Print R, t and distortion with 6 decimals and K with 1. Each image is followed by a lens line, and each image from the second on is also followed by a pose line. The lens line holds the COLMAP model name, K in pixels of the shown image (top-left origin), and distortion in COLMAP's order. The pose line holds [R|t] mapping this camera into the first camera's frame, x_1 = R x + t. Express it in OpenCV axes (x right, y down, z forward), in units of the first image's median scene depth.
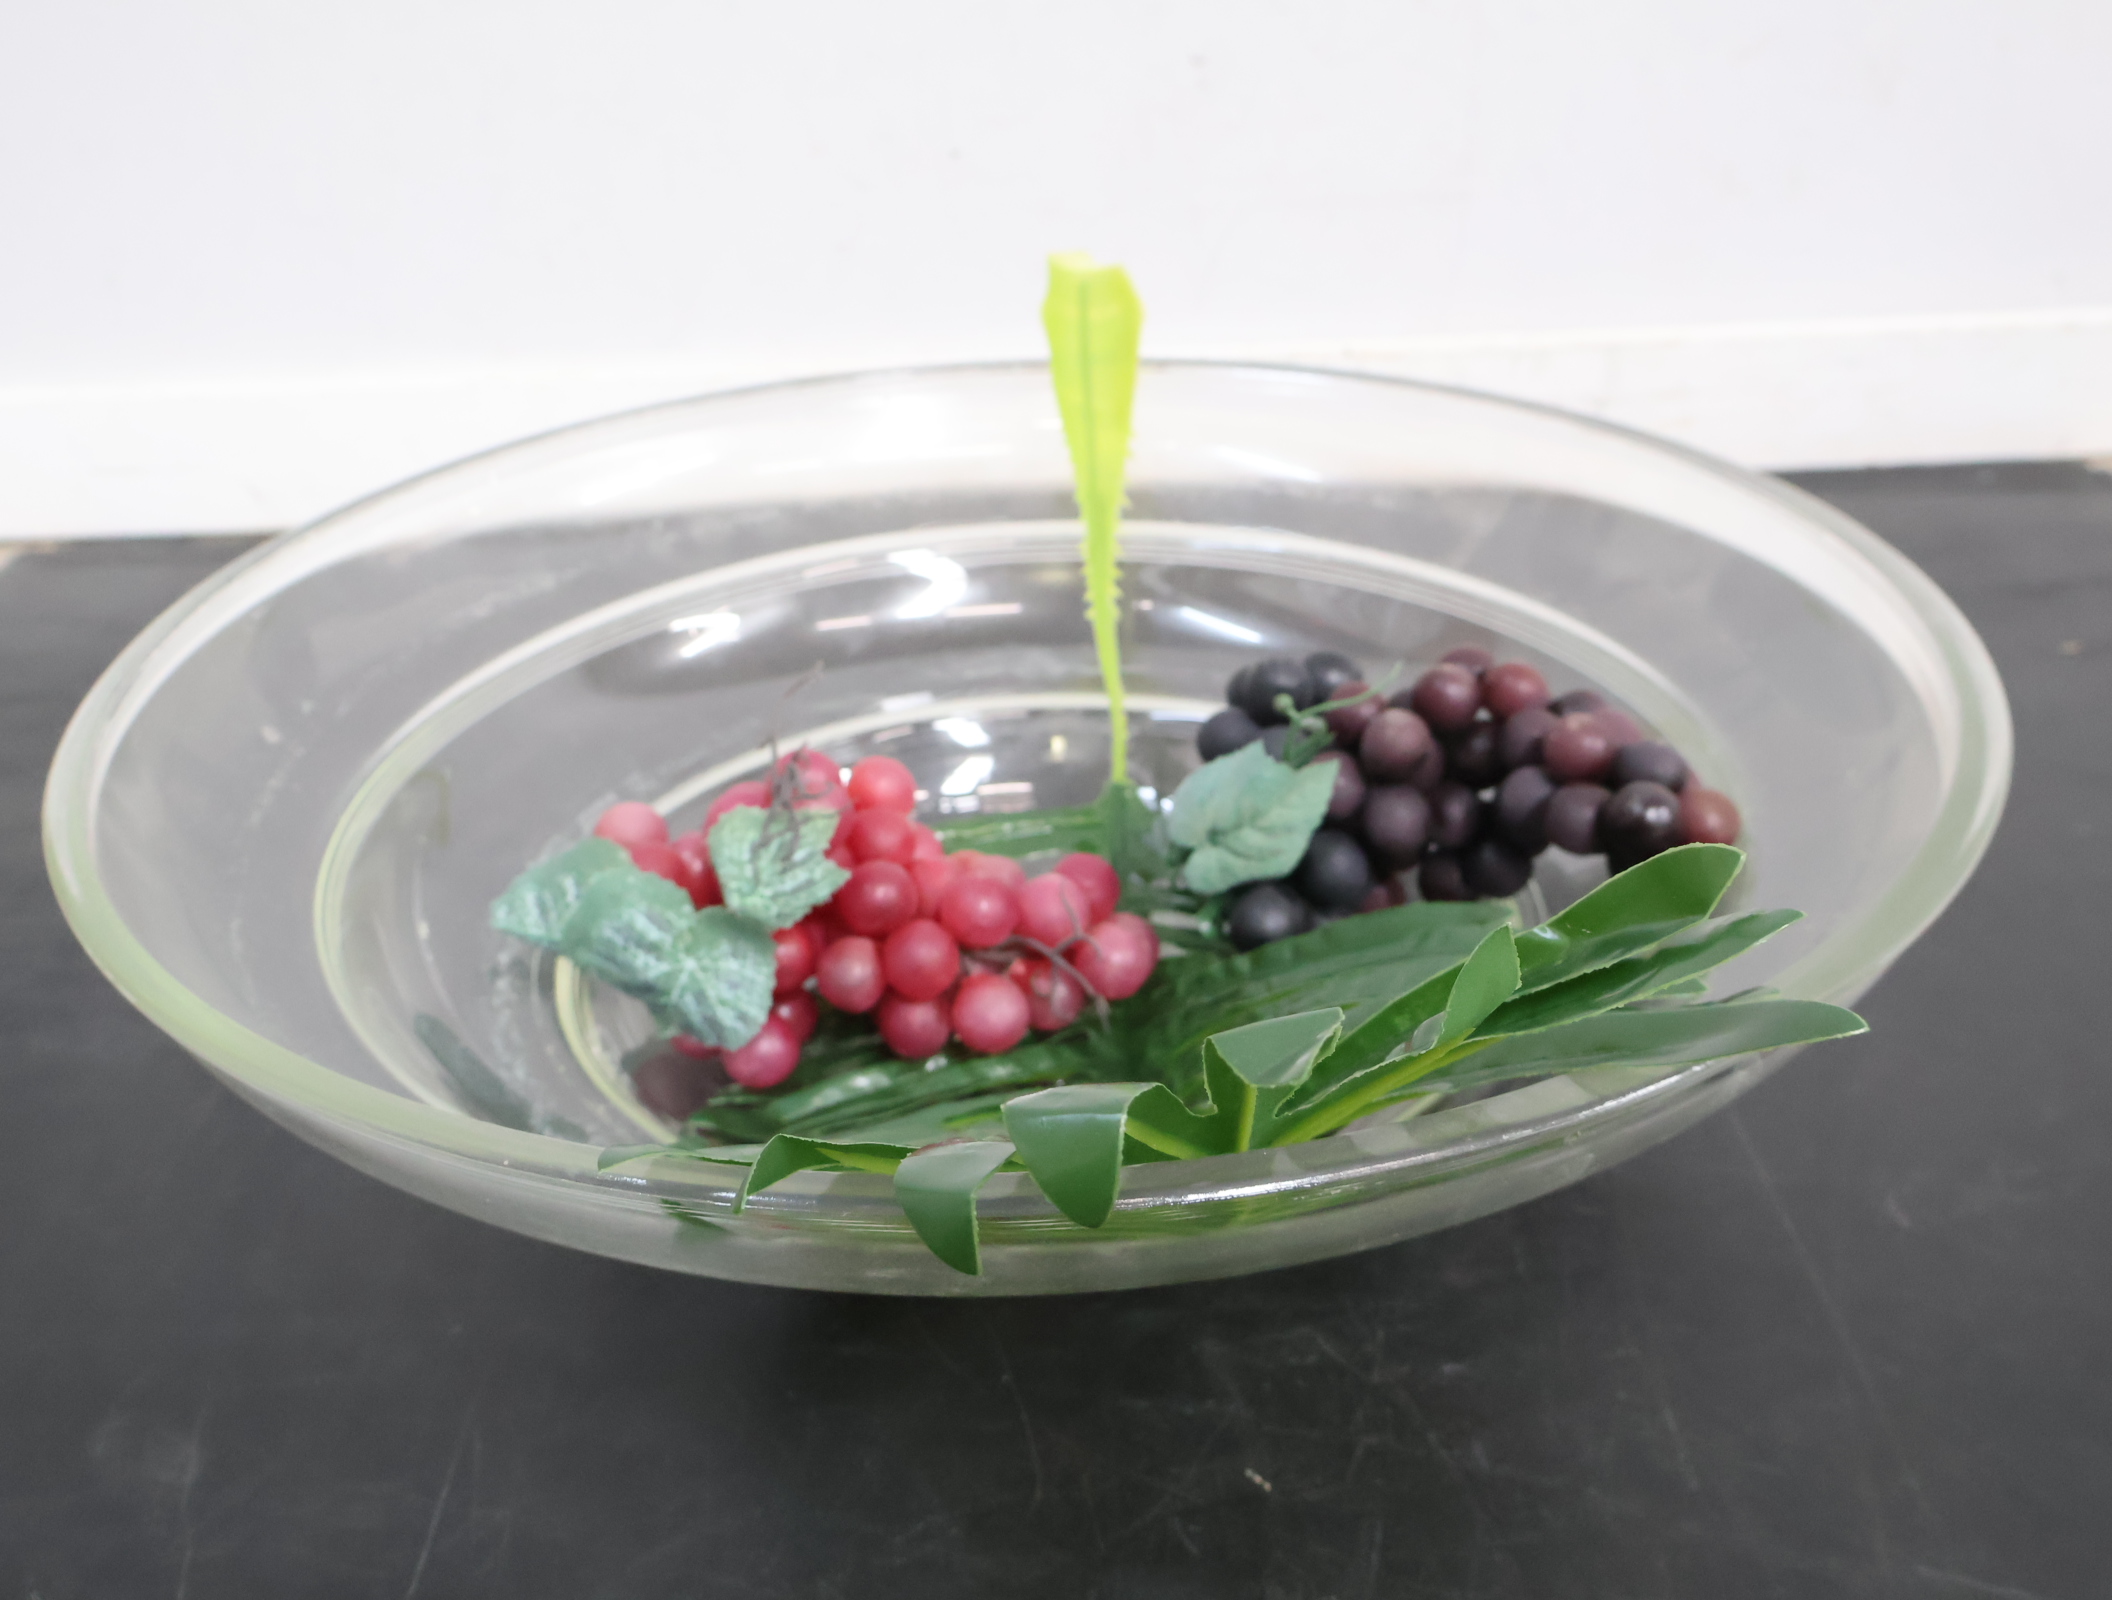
lens RADIAL K [[2038.9, 0, 1050.4], [0, 2038.9, 814.0], [0, 0, 1]] dist [0.003522, 0.012213]
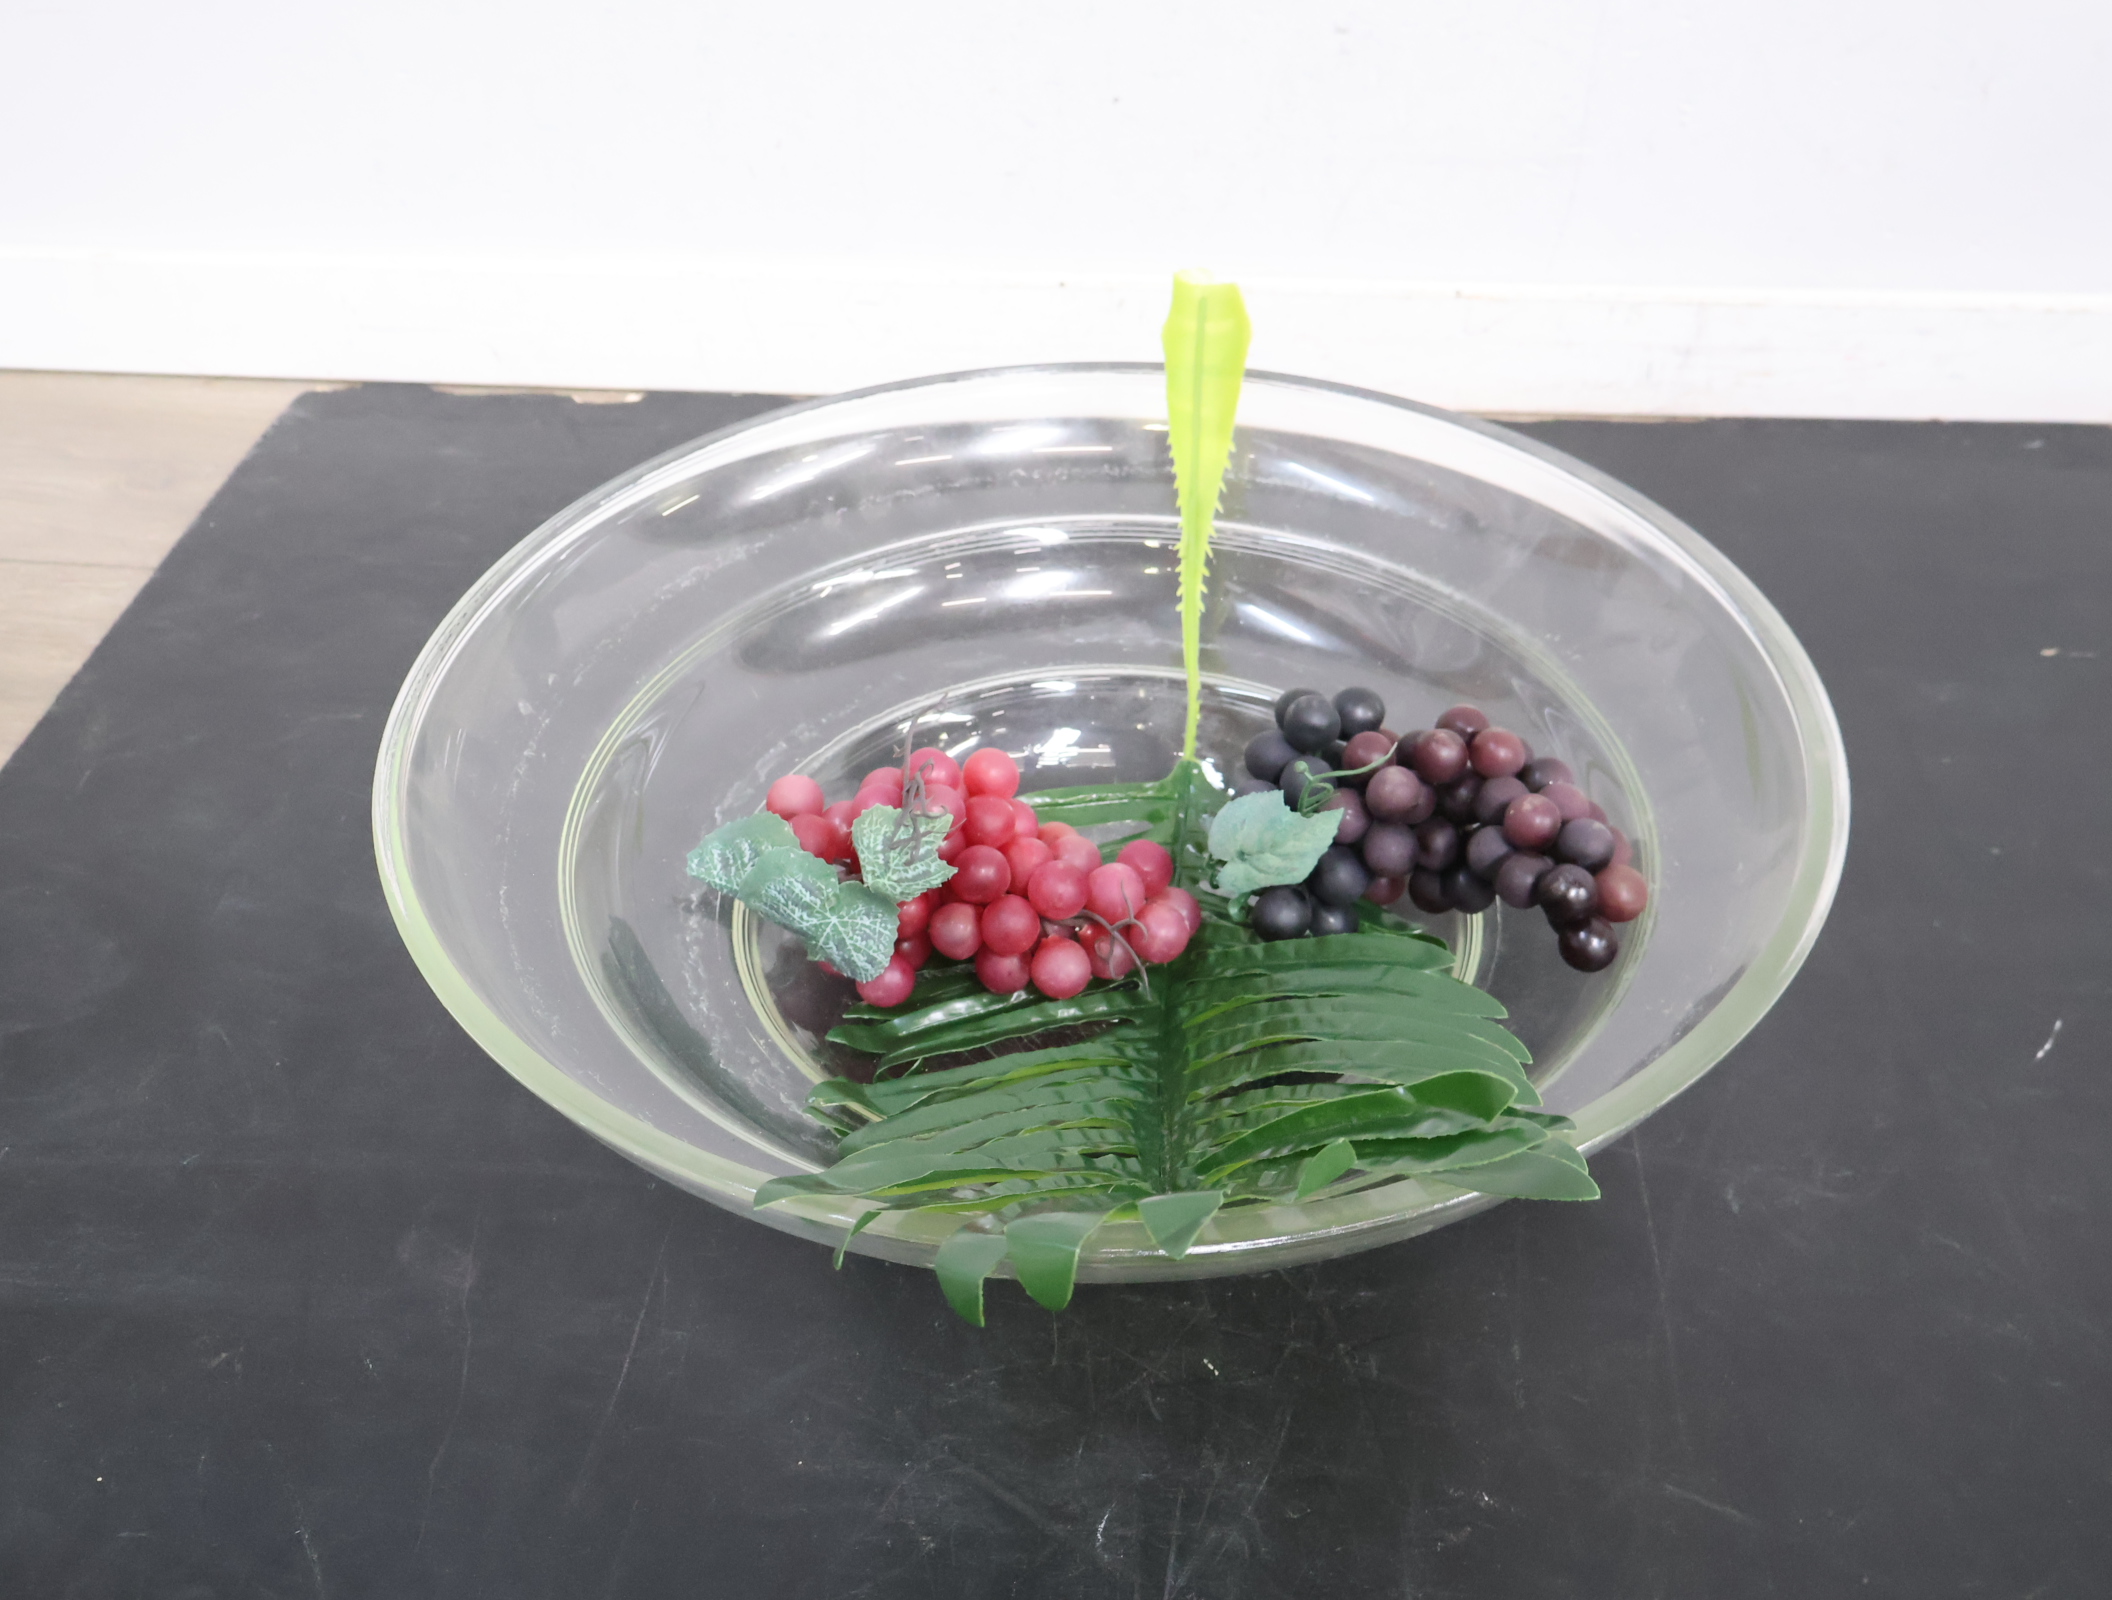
lens RADIAL K [[2006.5, 0, 1056.0], [0, 2006.5, 800.0], [0, 0, 1]] dist [0.001243, -0.001042]
pose [[0.994149, 0.080791, -0.071703, 0.050849], [-0.067318, 0.982499, 0.173678, -0.231677], [0.084480, -0.167834, 0.982189, -0.239141]]
